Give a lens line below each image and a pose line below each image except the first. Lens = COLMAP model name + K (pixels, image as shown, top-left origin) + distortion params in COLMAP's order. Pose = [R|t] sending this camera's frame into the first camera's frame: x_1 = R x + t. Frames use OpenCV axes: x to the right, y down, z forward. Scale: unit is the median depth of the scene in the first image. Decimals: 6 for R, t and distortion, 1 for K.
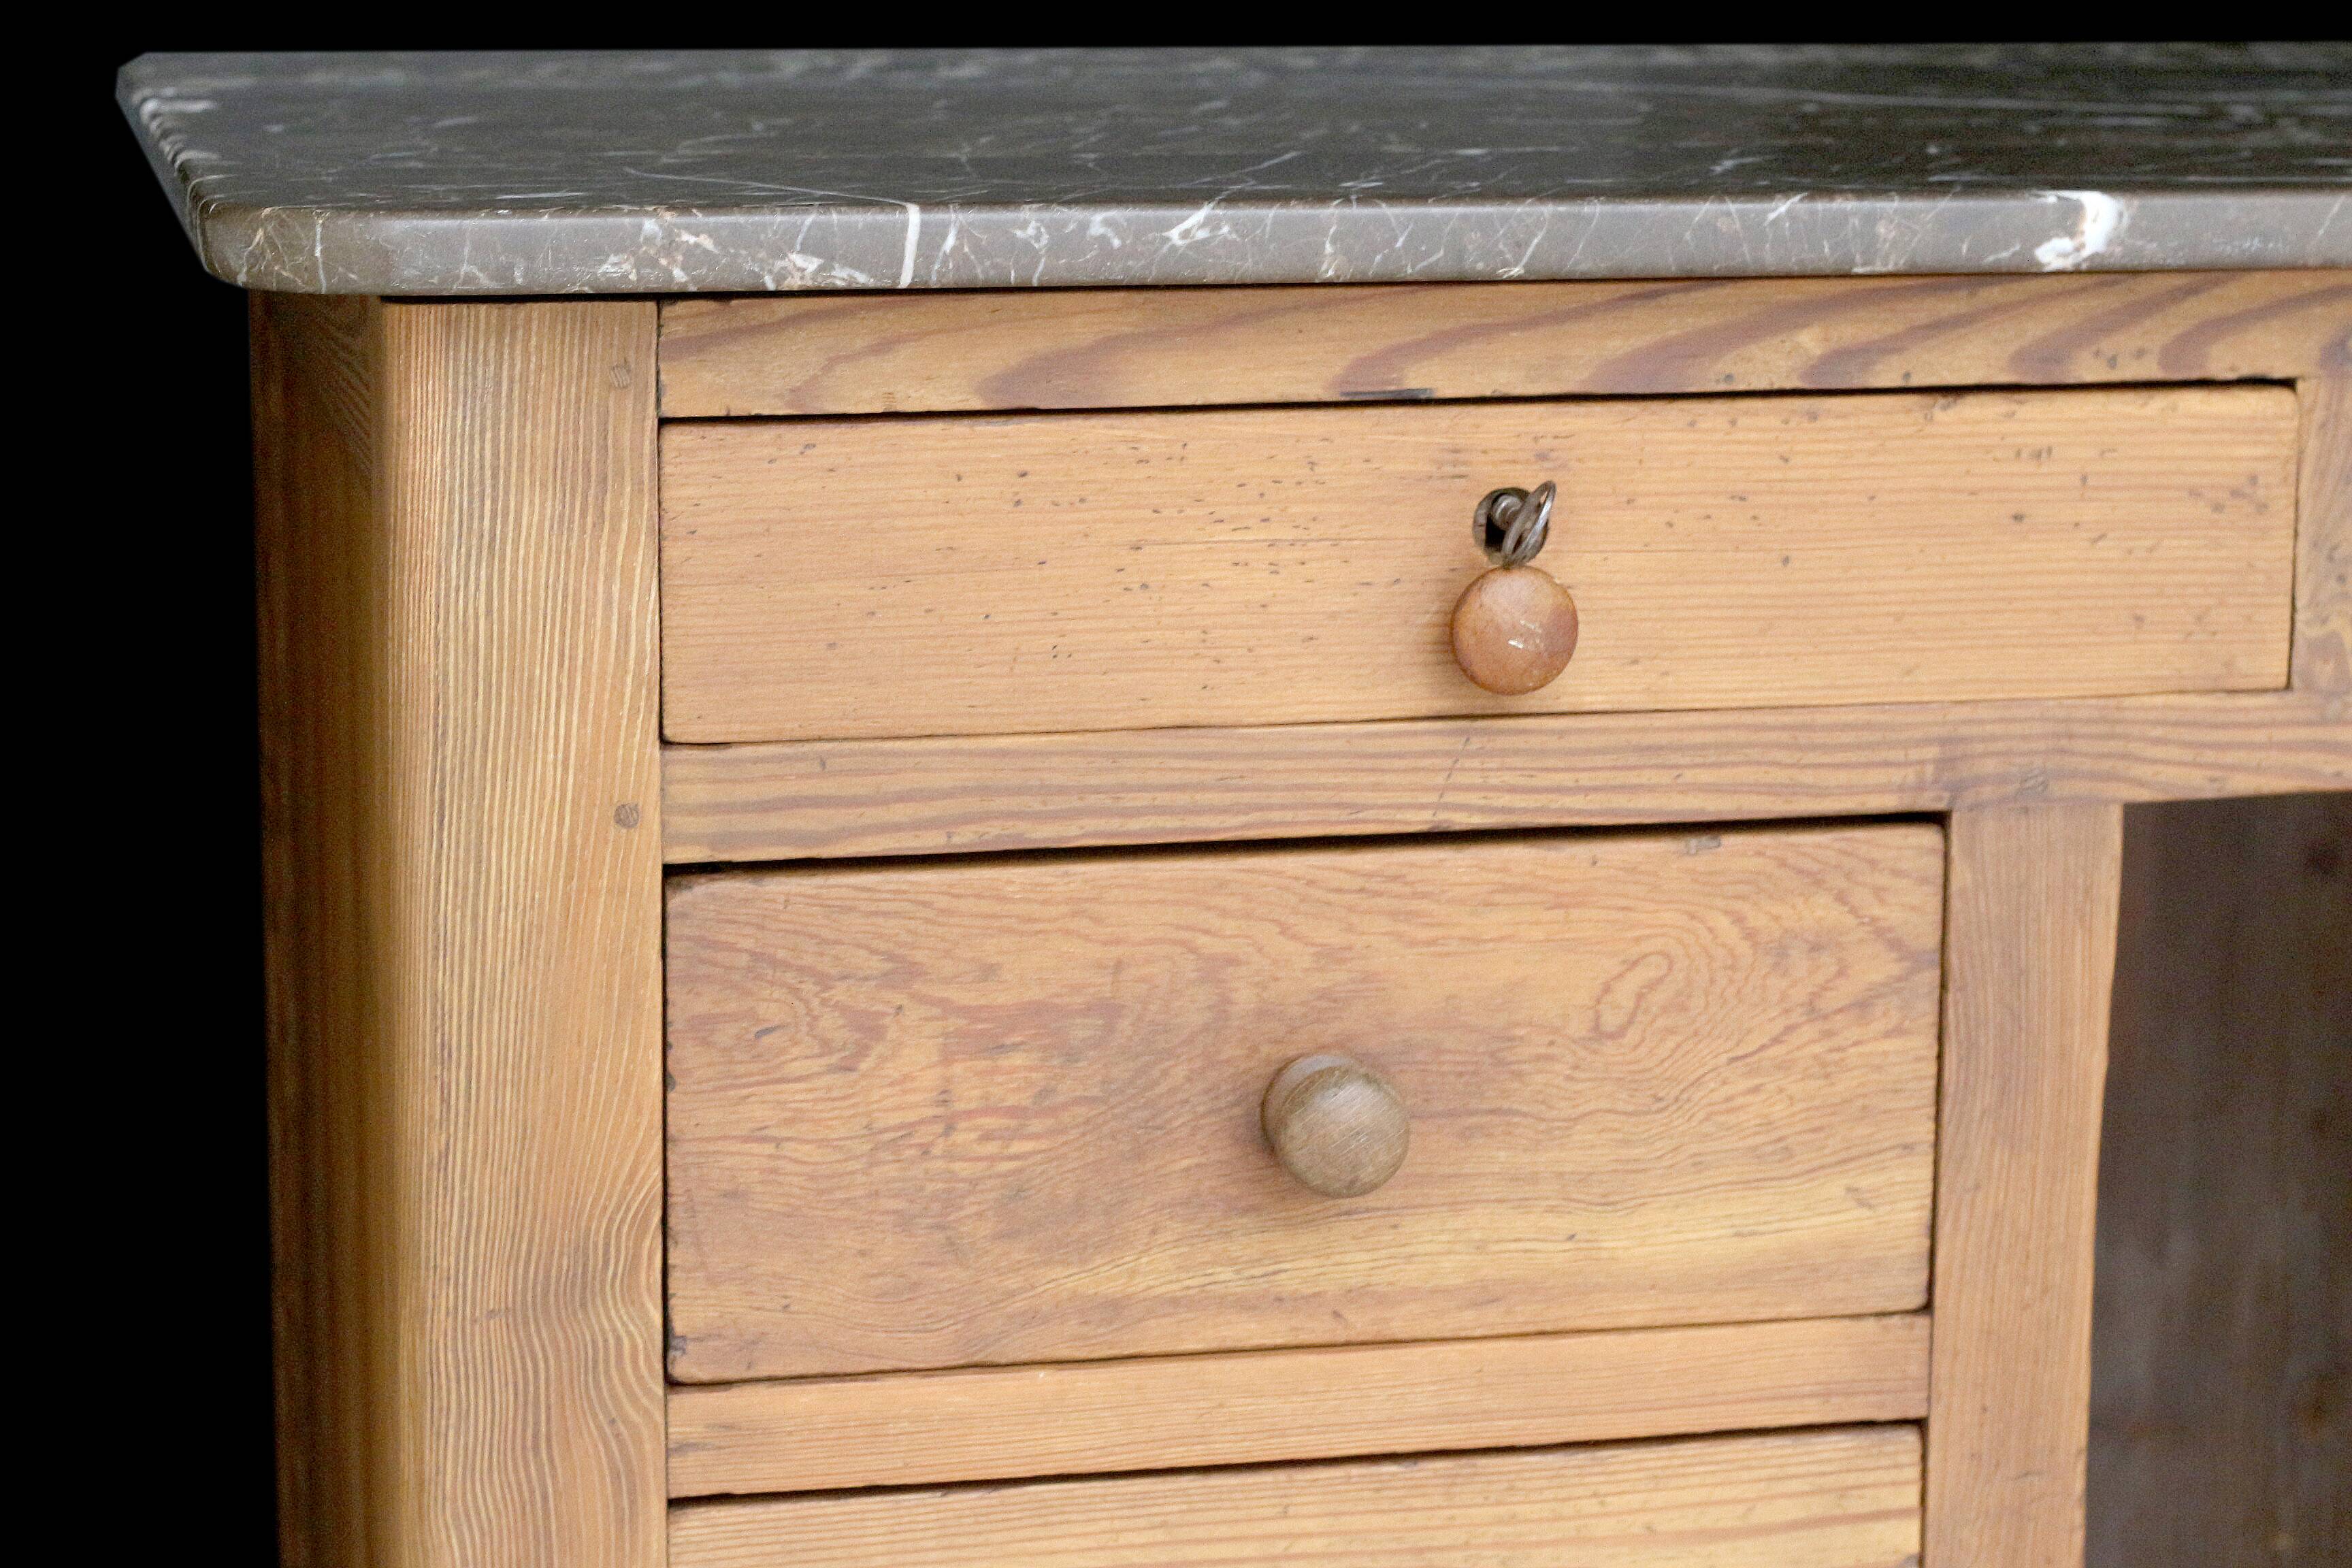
lens RADIAL K [[6037.6, 0, 1181.0], [0, 6037.6, 796.3], [0, 0, 1]] dist [-0.109324, 0.000000]
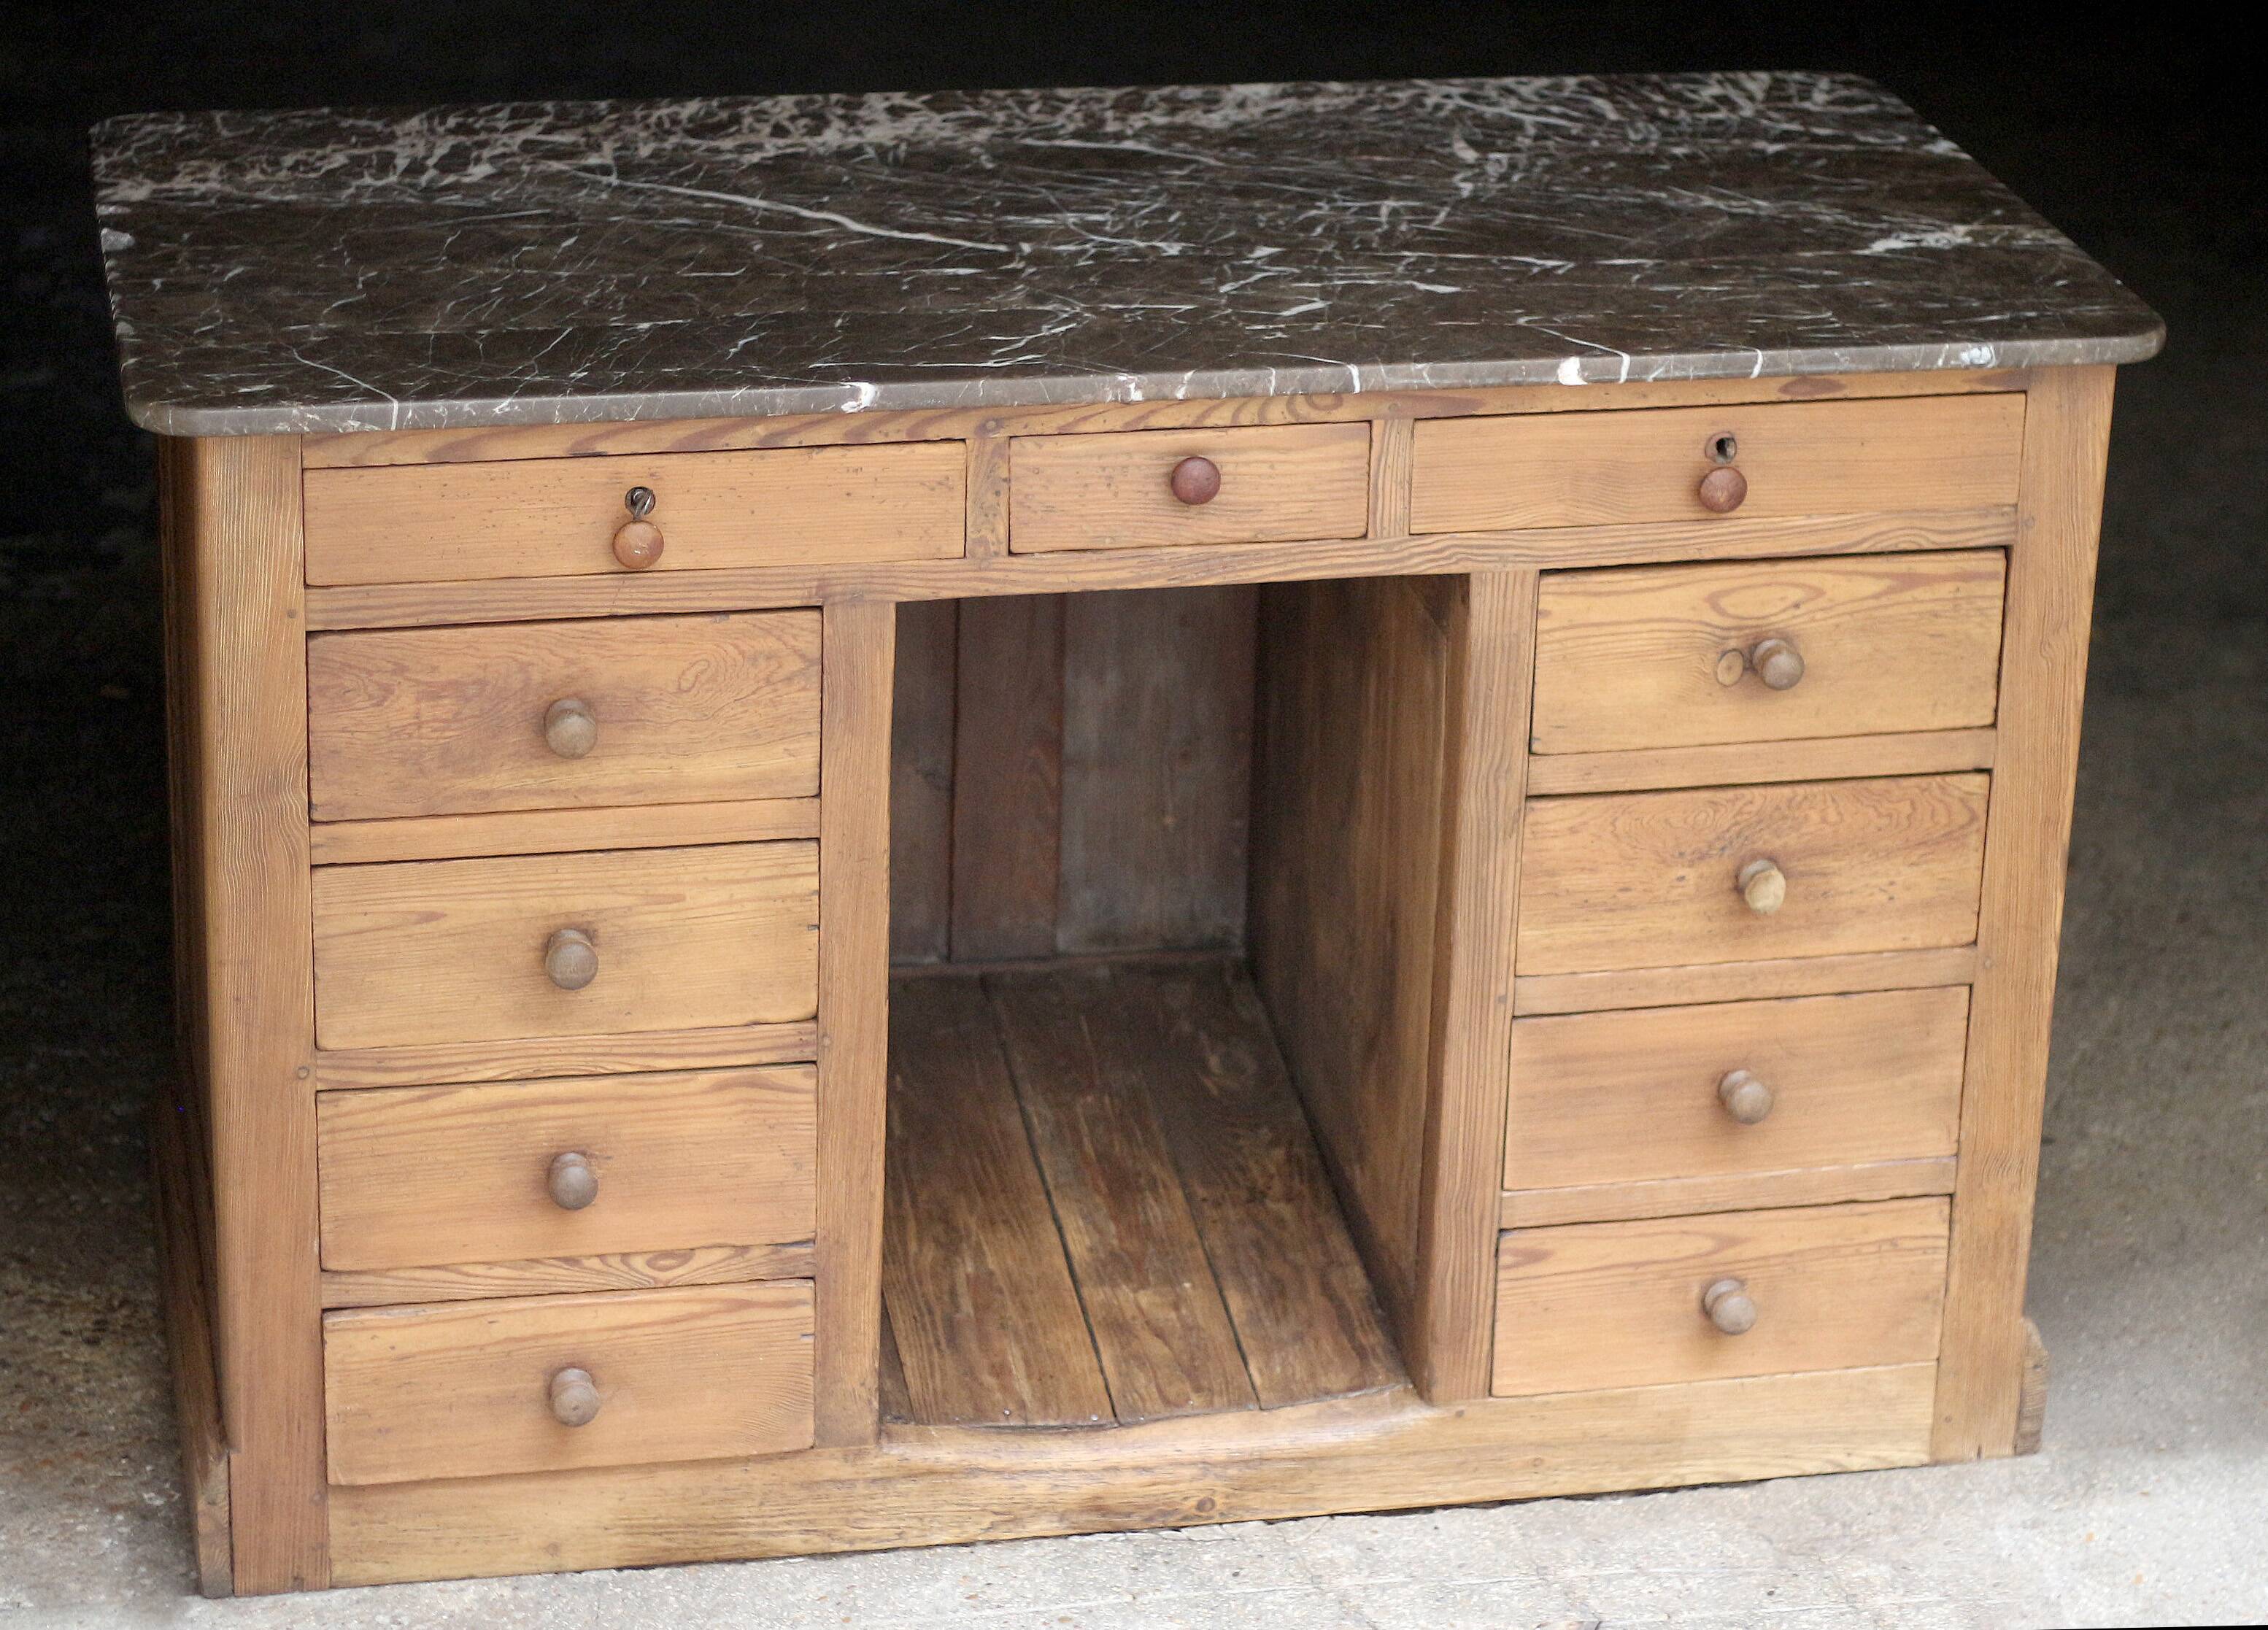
lens RADIAL K [[6644.9, 0, 1134.8], [0, 6644.9, 816.8], [0, 0, 1]] dist [0.009600, 0.000000]
pose [[0.999415, 0.028699, -0.018613, 0.320033], [-0.024519, 0.980454, 0.195214, -0.467870], [0.023852, -0.194643, 0.980584, -1.780207]]
